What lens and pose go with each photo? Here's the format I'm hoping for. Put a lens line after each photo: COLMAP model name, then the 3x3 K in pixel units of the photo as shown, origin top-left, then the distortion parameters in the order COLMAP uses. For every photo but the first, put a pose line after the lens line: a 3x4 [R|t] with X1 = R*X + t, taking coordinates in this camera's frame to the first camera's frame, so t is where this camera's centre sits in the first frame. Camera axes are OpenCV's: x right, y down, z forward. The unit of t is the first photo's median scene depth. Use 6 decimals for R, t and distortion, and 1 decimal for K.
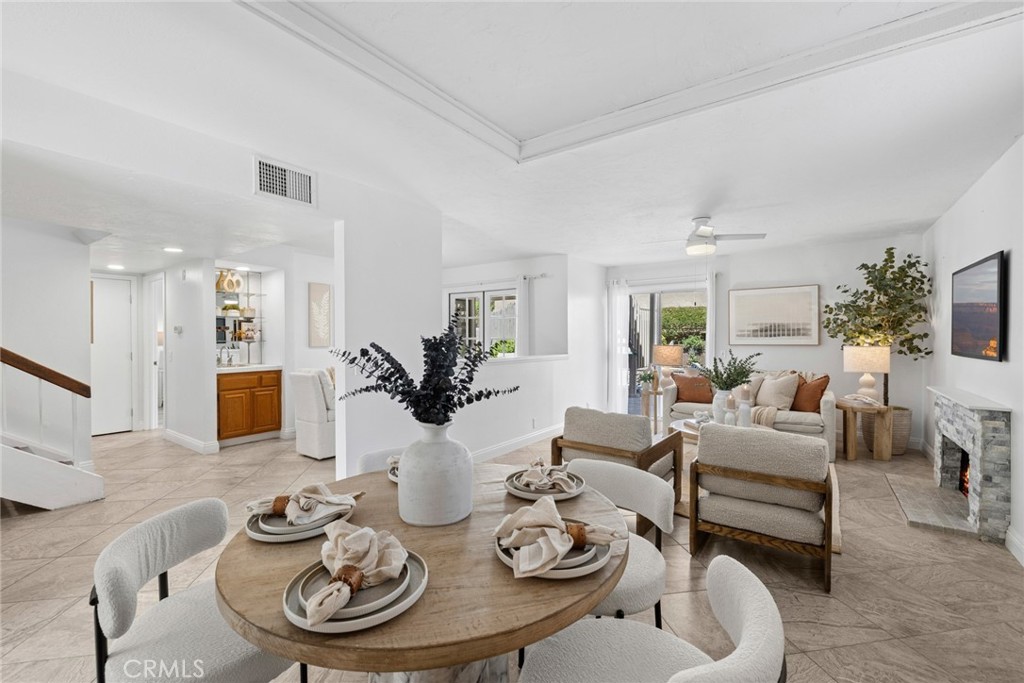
lens RADIAL K [[441.5, 0, 520.4], [0, 441.5, 341.0], [0, 0, 1]] dist [0.001162, -0.000693]
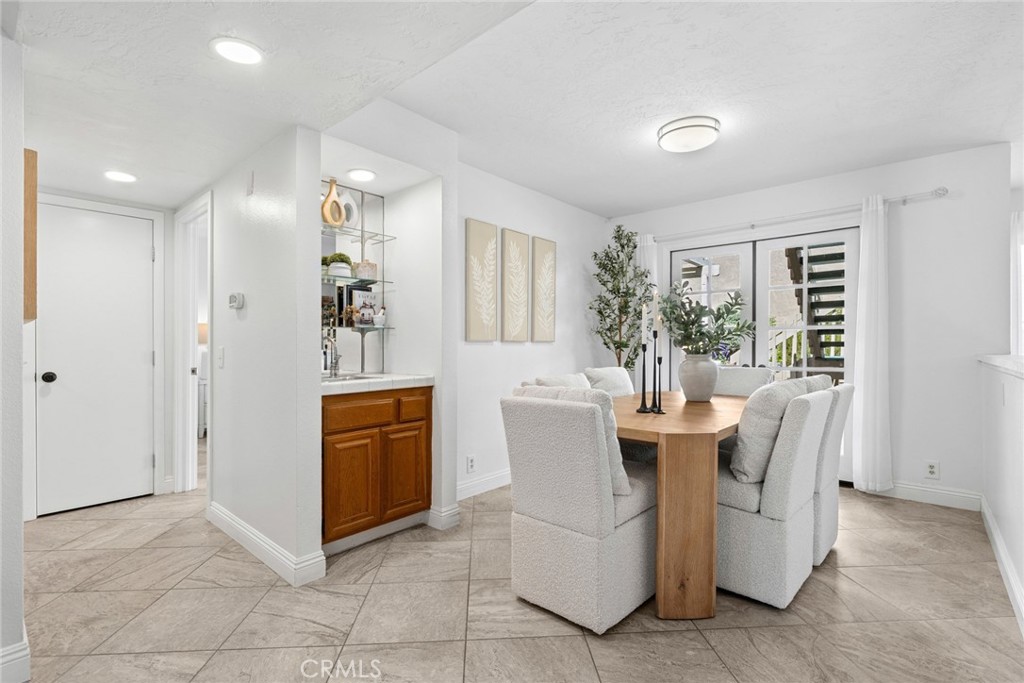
lens RADIAL K [[465.7, 0, 504.8], [0, 465.7, 343.3], [0, 0, 1]] dist [-0.000853, 0.000082]
pose [[0.994249, -0.003177, -0.107050, -0.405273], [0.001511, 0.999877, -0.015640, 0.026559], [0.107087, 0.015388, 0.994131, 0.496376]]
